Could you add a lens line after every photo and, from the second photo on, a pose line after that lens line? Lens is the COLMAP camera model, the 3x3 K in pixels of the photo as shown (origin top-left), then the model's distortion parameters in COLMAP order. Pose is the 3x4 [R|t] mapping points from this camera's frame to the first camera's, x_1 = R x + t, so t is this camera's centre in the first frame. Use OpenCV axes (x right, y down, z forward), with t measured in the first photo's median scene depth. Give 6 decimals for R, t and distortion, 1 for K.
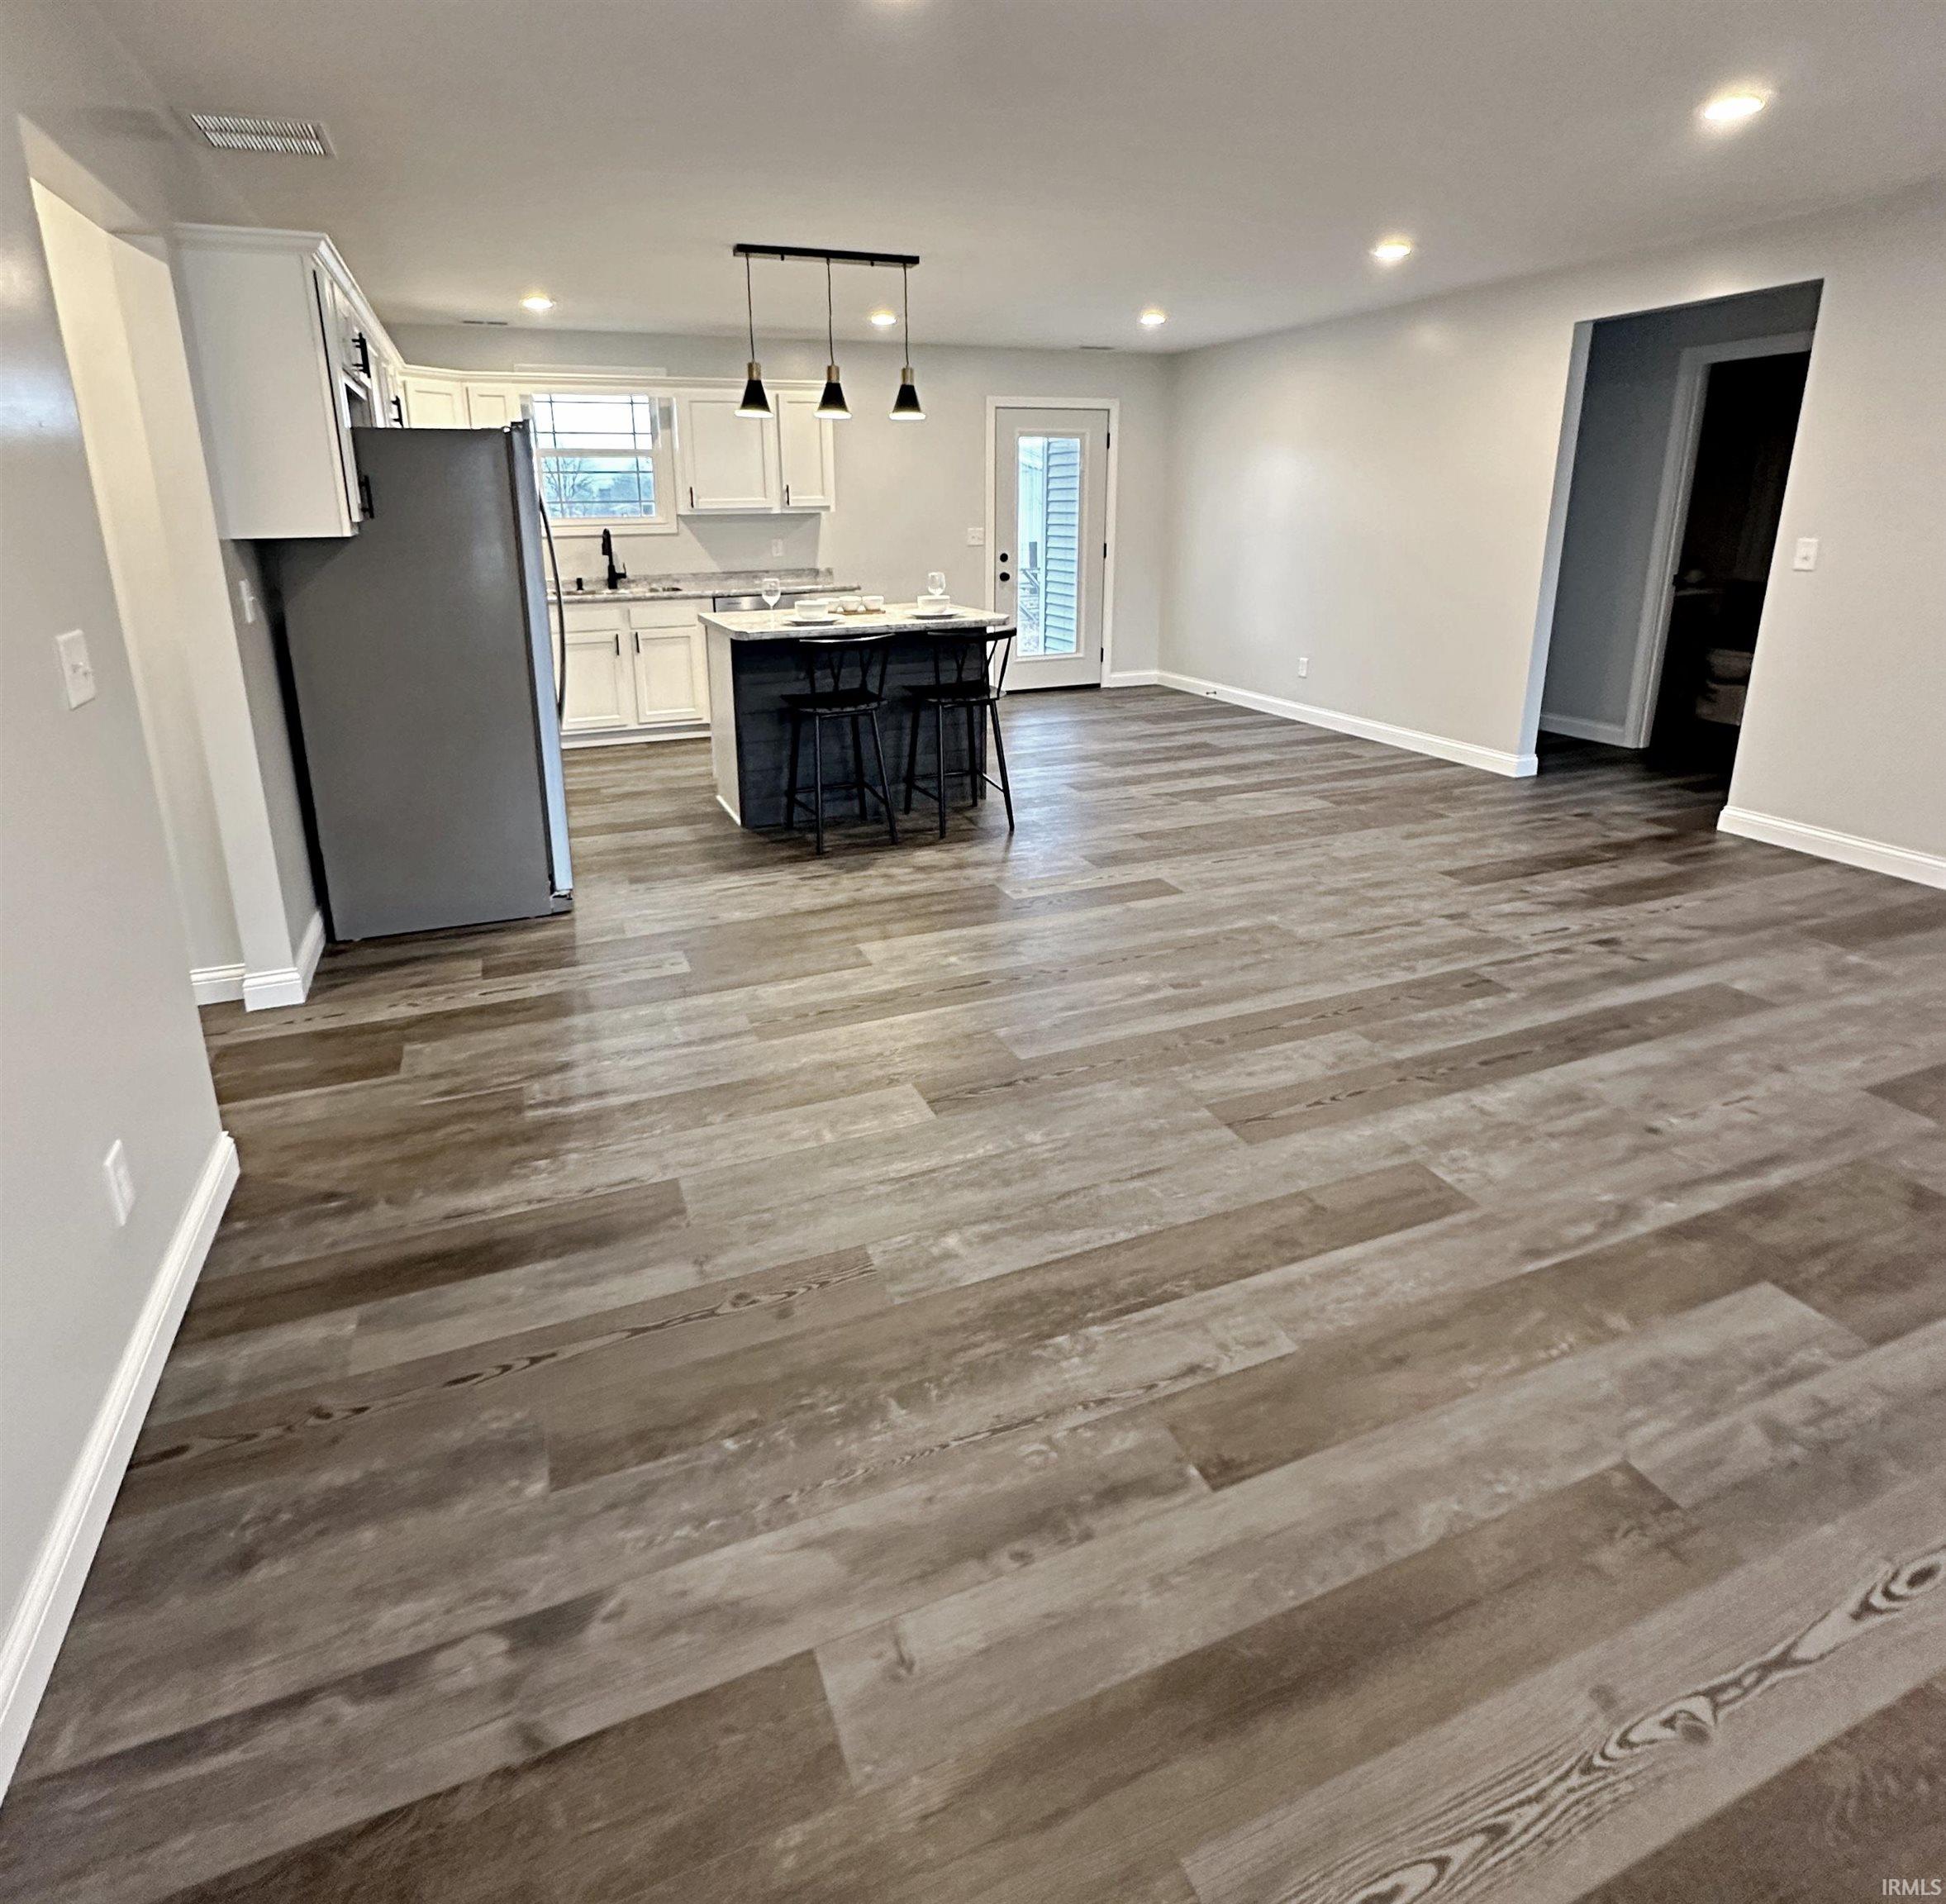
lens RADIAL K [[1089.1, 0, 915.6], [0, 1089.1, 796.1], [0, 0, 1]] dist [0.002018, -0.002649]
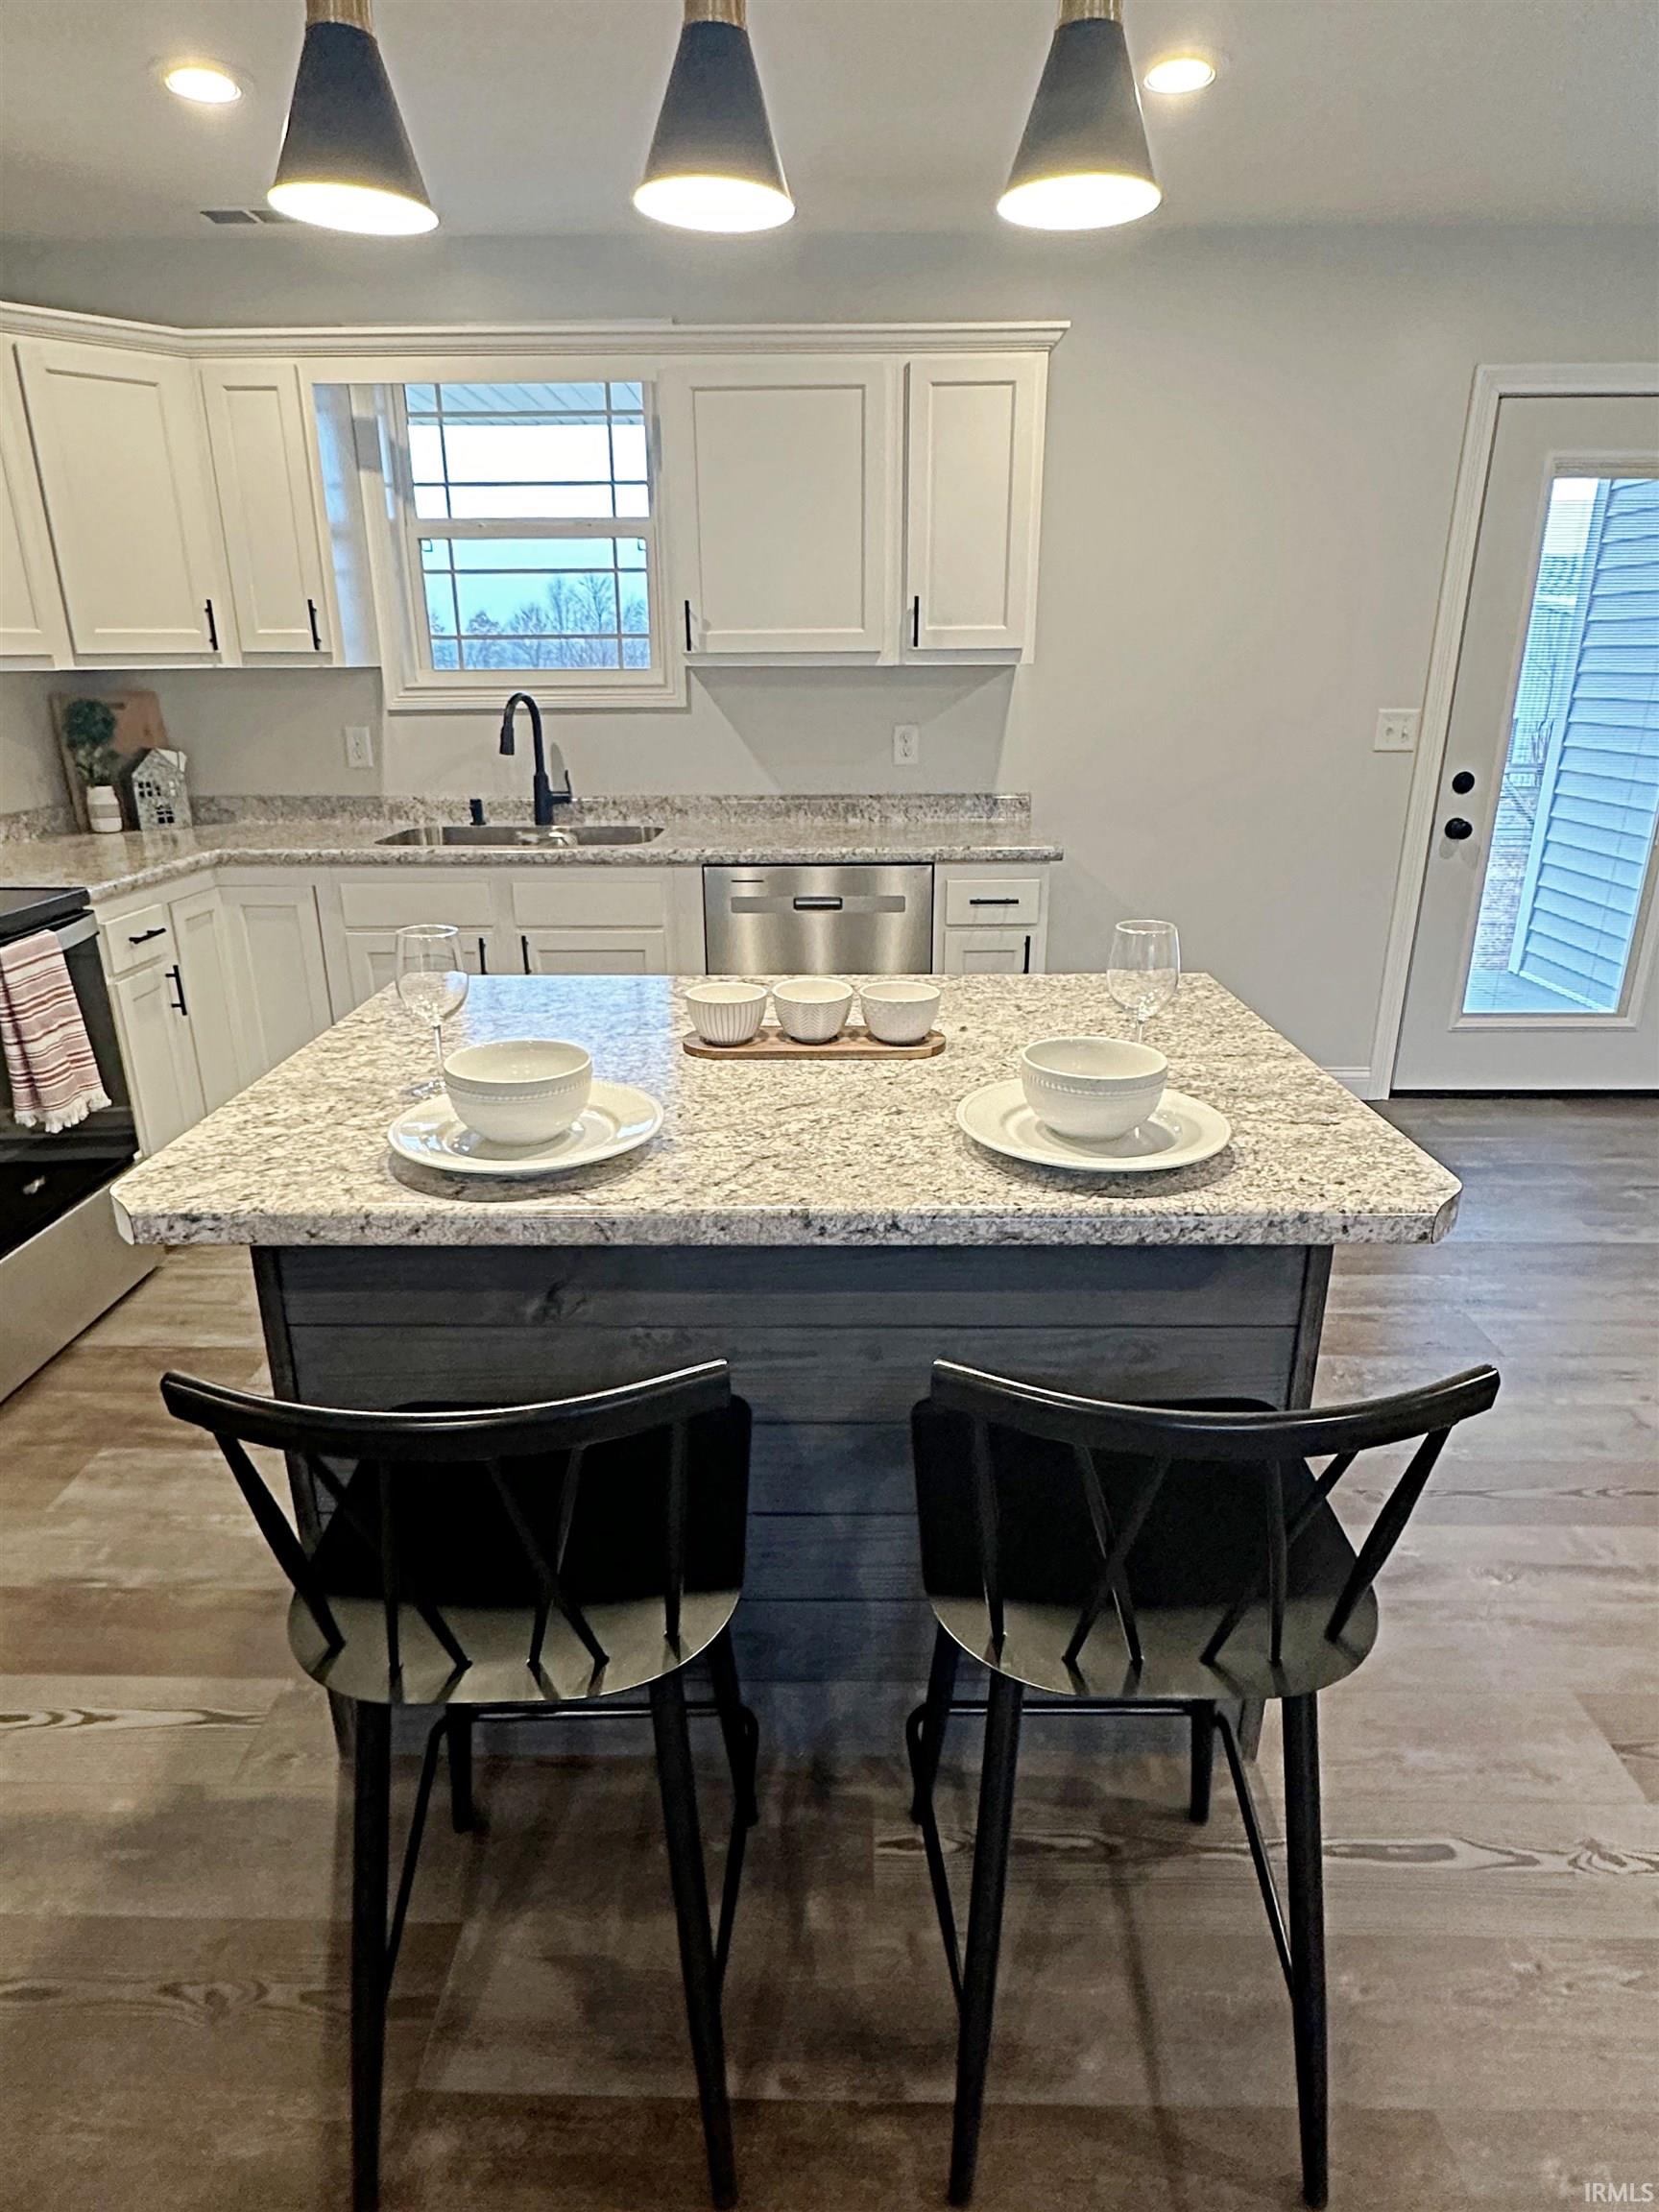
lens RADIAL K [[1238.6, 0, 815.8], [0, 1238.6, 1106.8], [0, 0, 1]] dist [-0.001561, -0.002429]
pose [[0.928757, 0.134805, -0.345308, 0.052100], [-0.104338, 0.988937, 0.105440, -0.199667], [0.355701, -0.061899, 0.932548, 0.768726]]
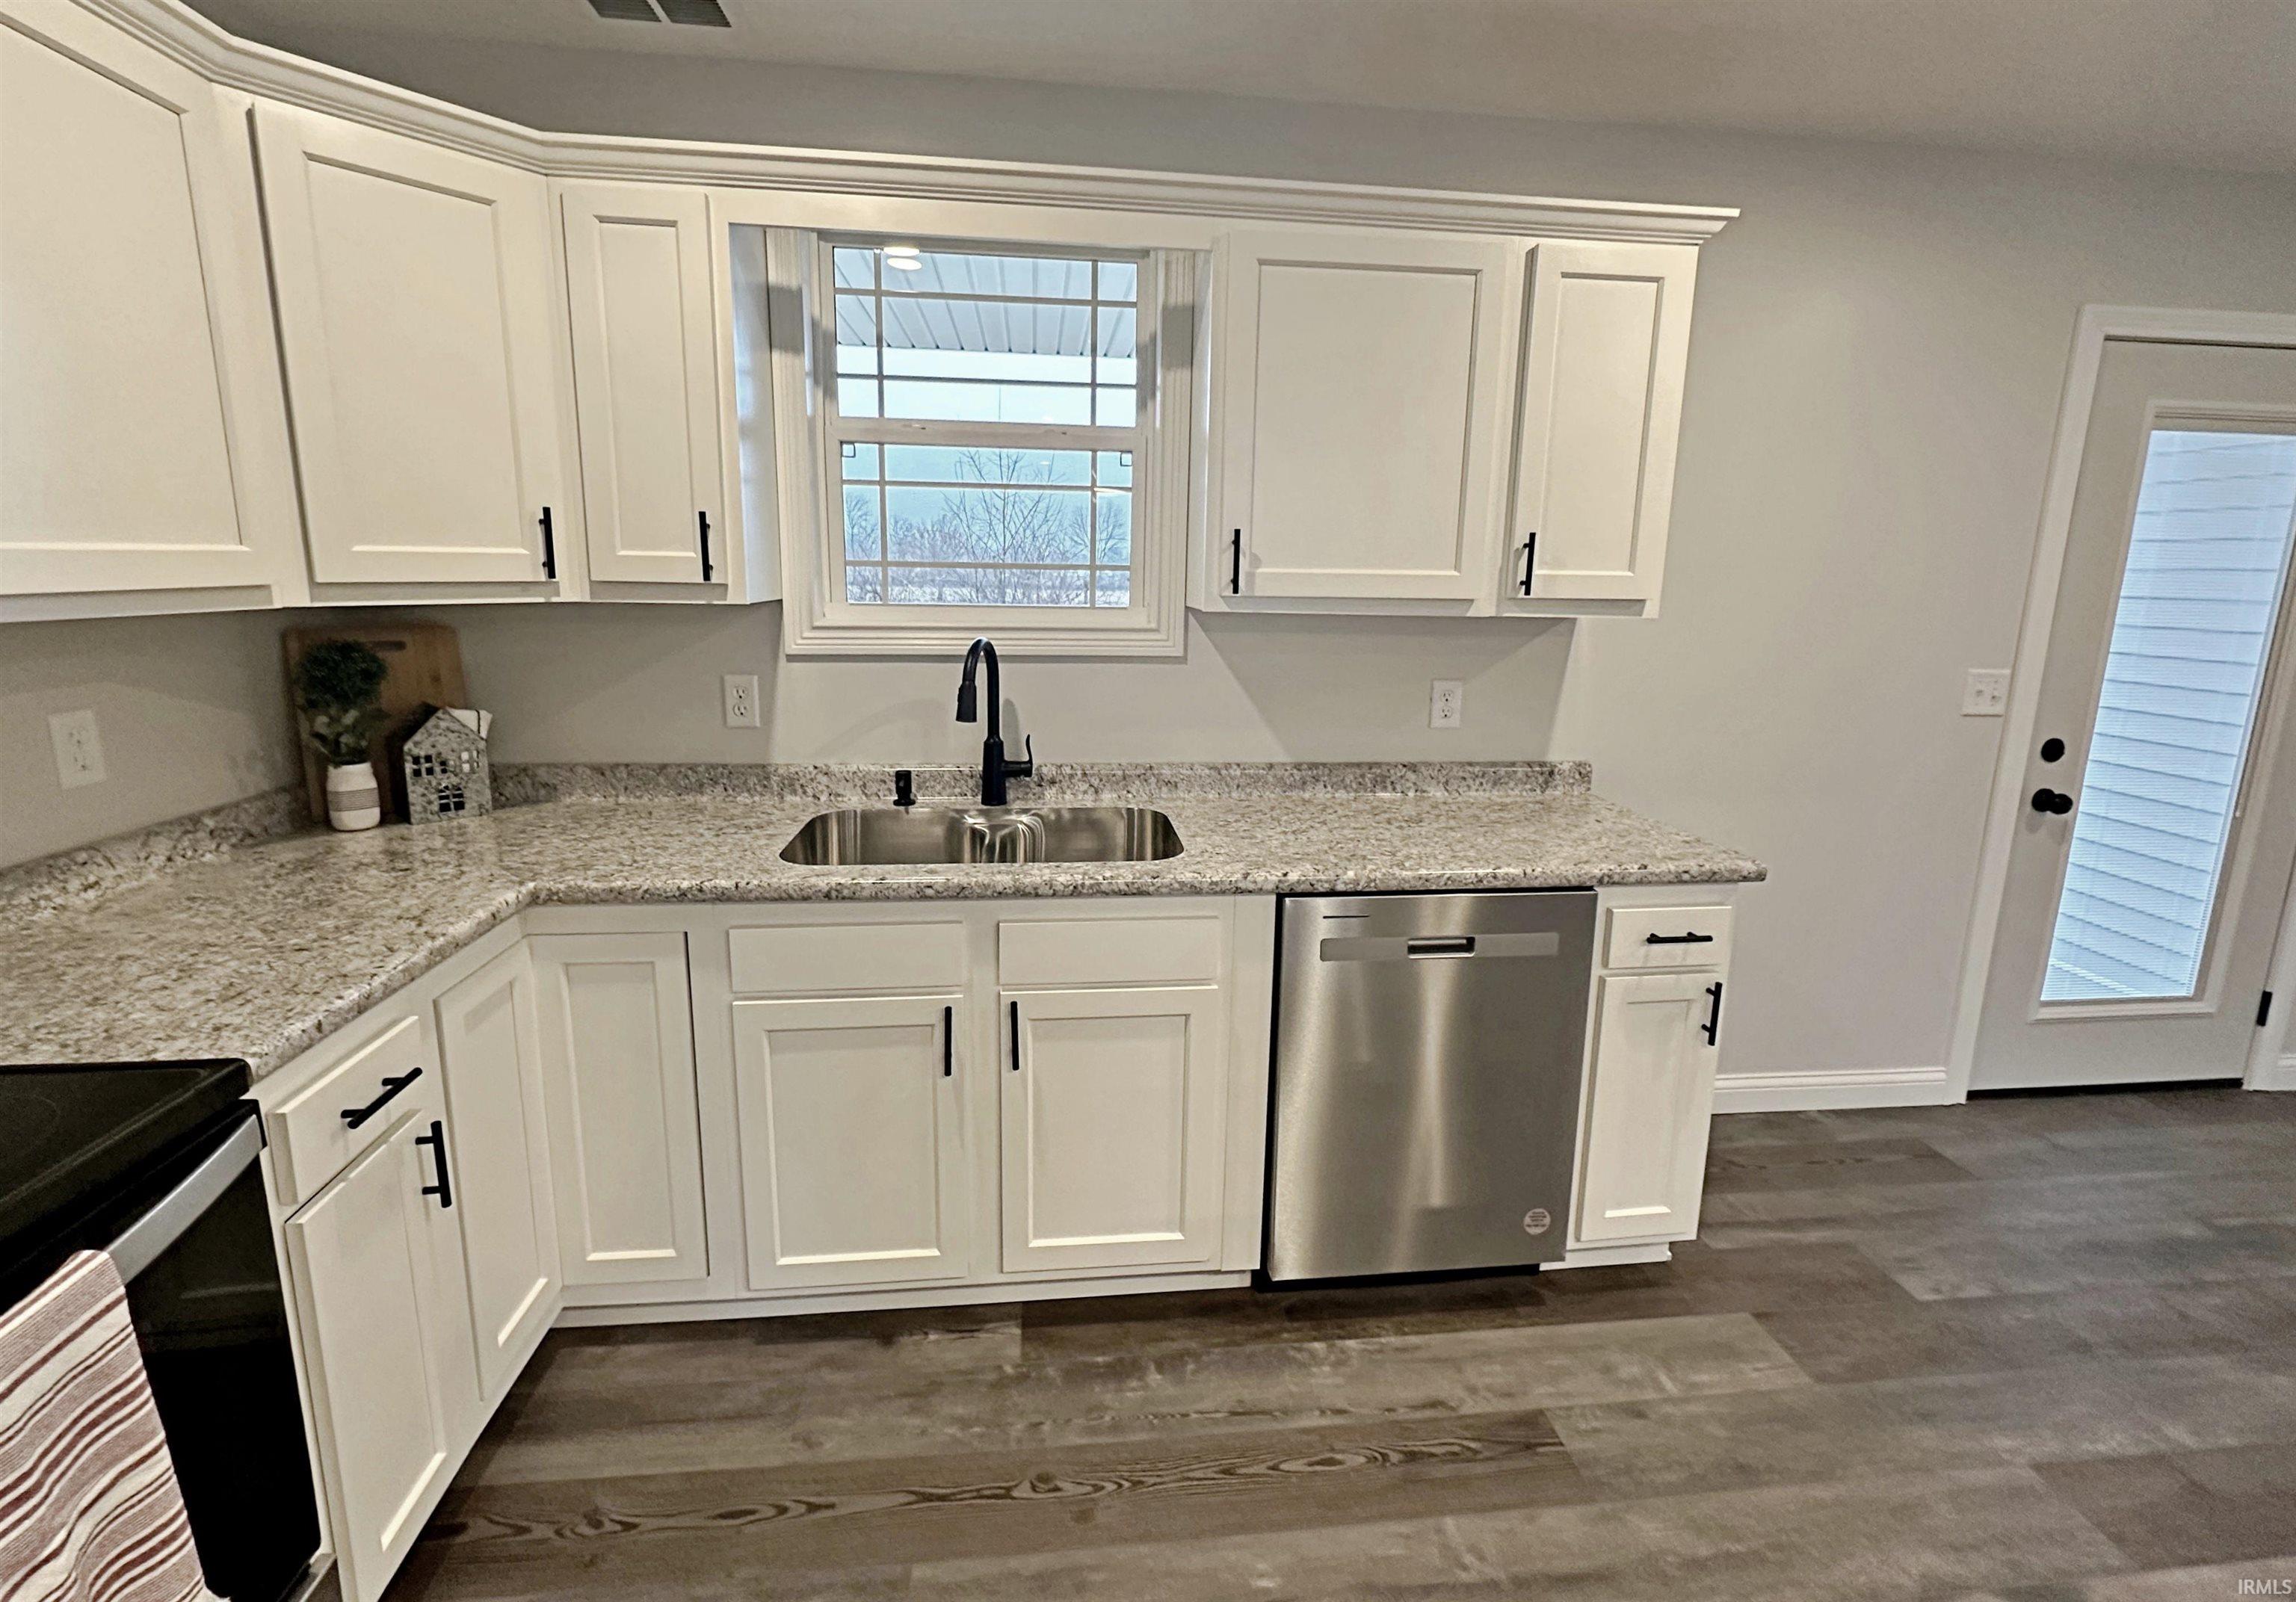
lens RADIAL K [[973.1, 0, 1140.7], [0, 973.1, 746.2], [0, 0, 1]] dist [-0.001310, -0.000925]
pose [[0.967110, 0.076691, -0.242522, -0.223618], [-0.096847, 0.992670, -0.072291, -0.276003], [0.235200, 0.093401, 0.967449, 1.013153]]
